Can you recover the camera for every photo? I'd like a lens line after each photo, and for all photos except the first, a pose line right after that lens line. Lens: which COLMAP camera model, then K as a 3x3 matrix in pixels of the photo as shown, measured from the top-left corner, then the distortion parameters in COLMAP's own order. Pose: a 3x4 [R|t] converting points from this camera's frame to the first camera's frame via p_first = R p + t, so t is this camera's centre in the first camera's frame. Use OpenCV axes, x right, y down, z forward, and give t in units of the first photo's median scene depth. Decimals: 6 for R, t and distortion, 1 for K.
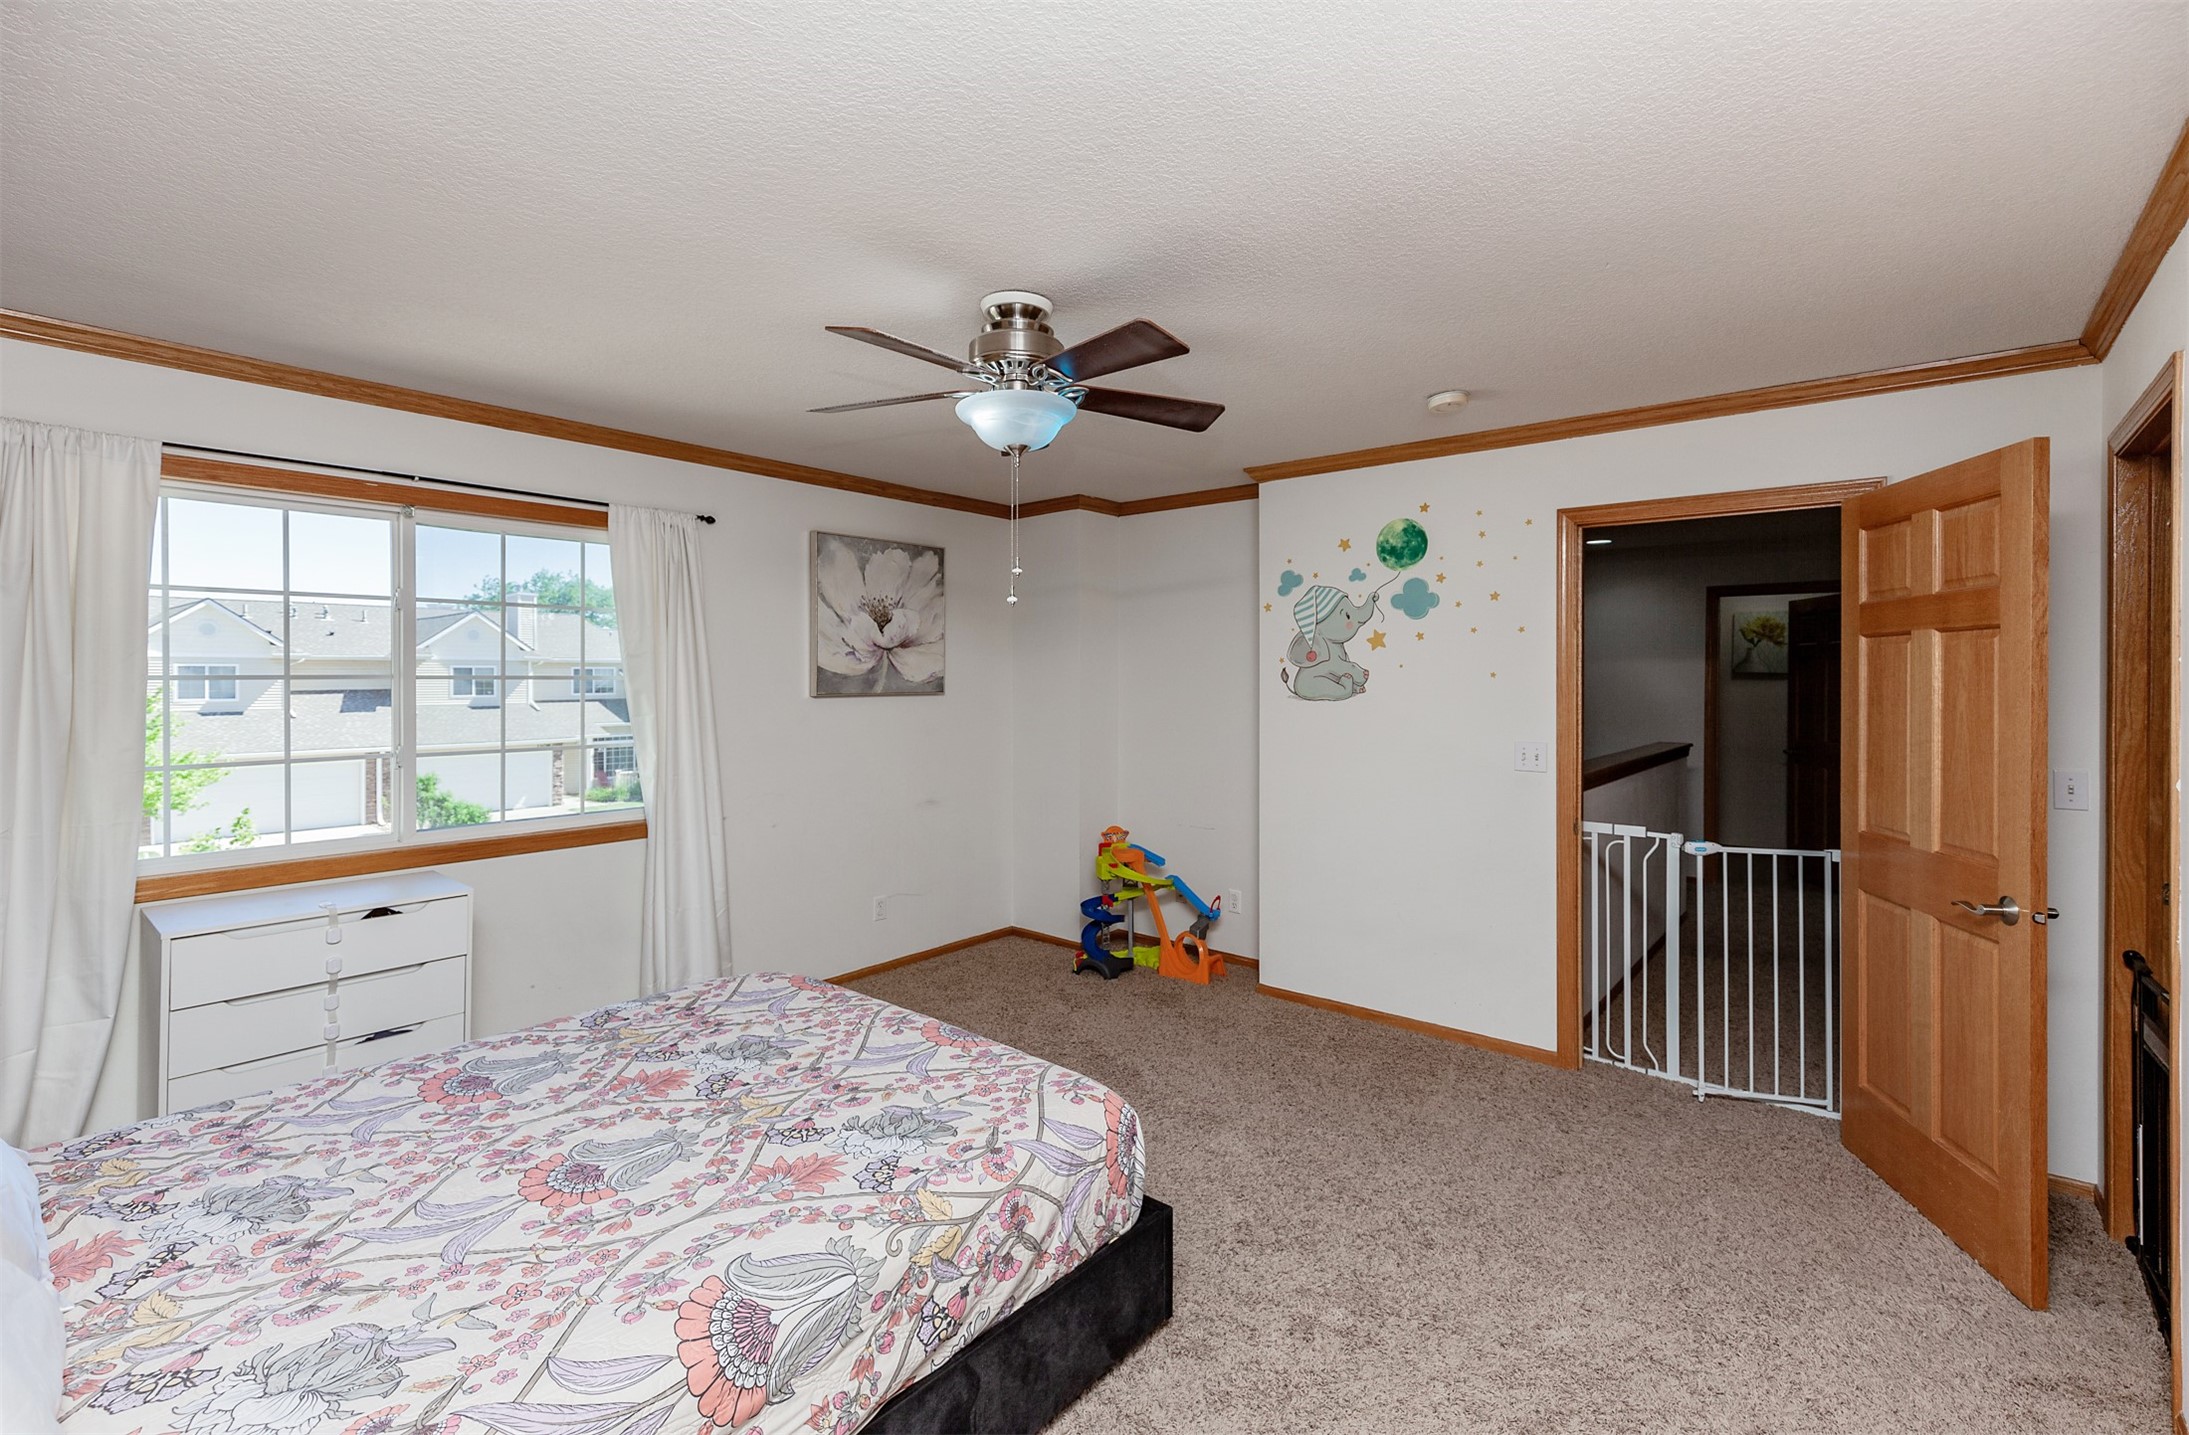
lens RADIAL K [[995.1, 0, 1117.1], [0, 995.1, 666.8], [0, 0, 1]] dist [0.005300, 0.000517]
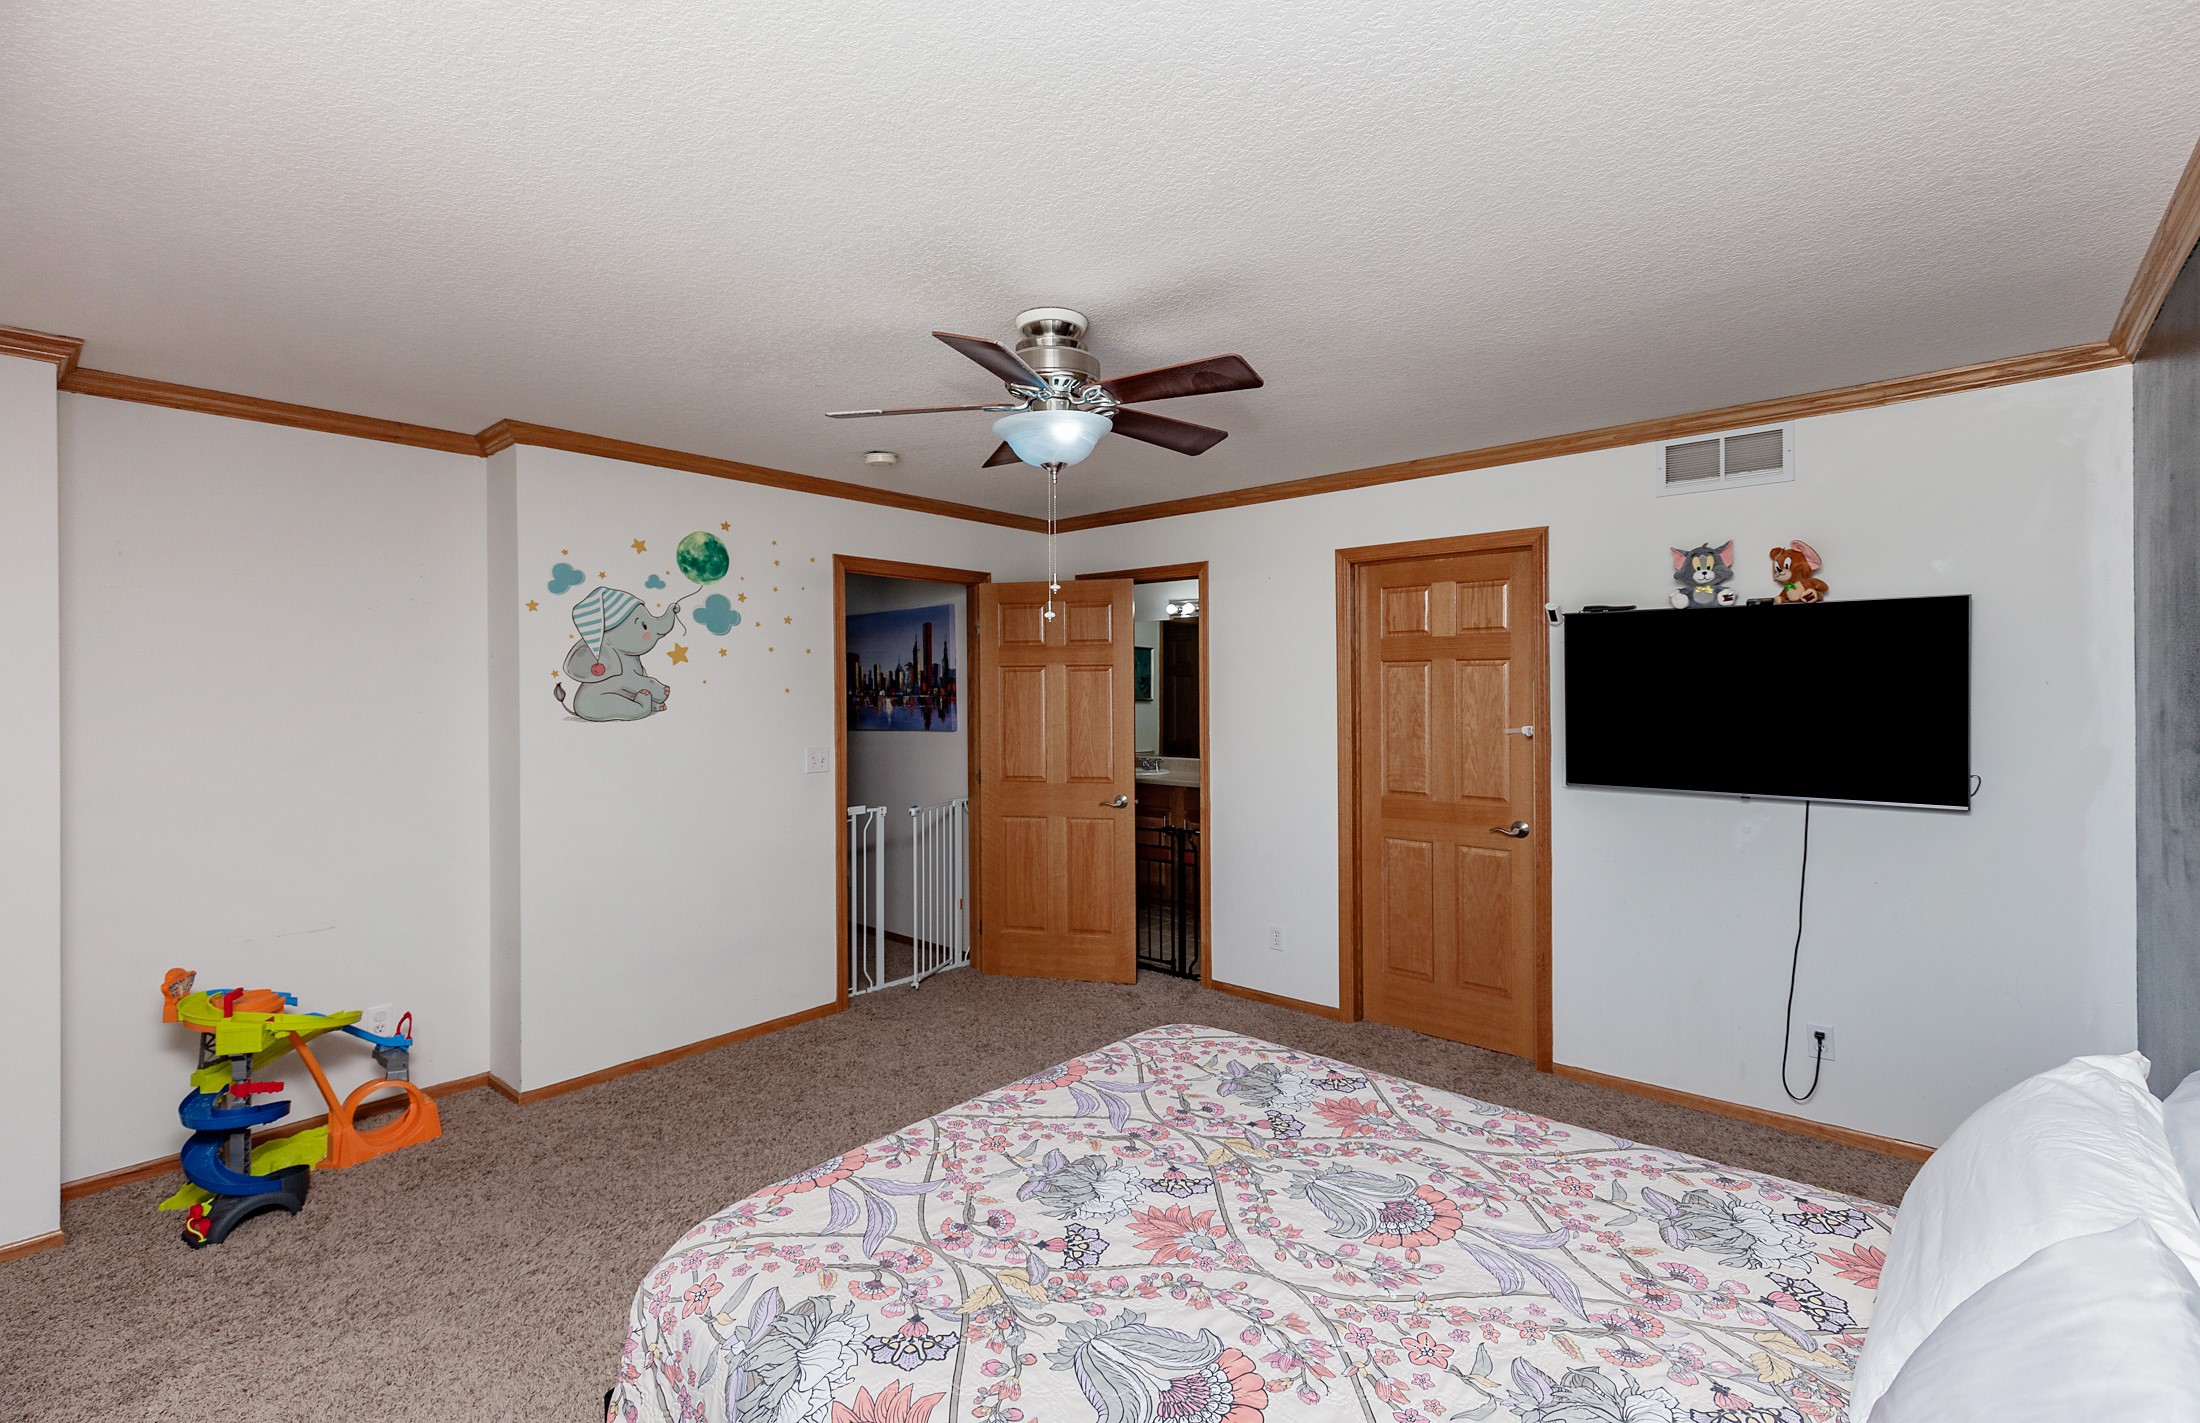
lens RADIAL K [[952.4, 0, 1154.3], [0, 952.4, 683.1], [0, 0, 1]] dist [0.011086, 0.000068]
pose [[0.003351, 0.003113, 0.999990, -0.898845], [-0.006217, 0.999976, -0.003092, 0.000693], [-0.999975, -0.006206, 0.003371, 0.760772]]
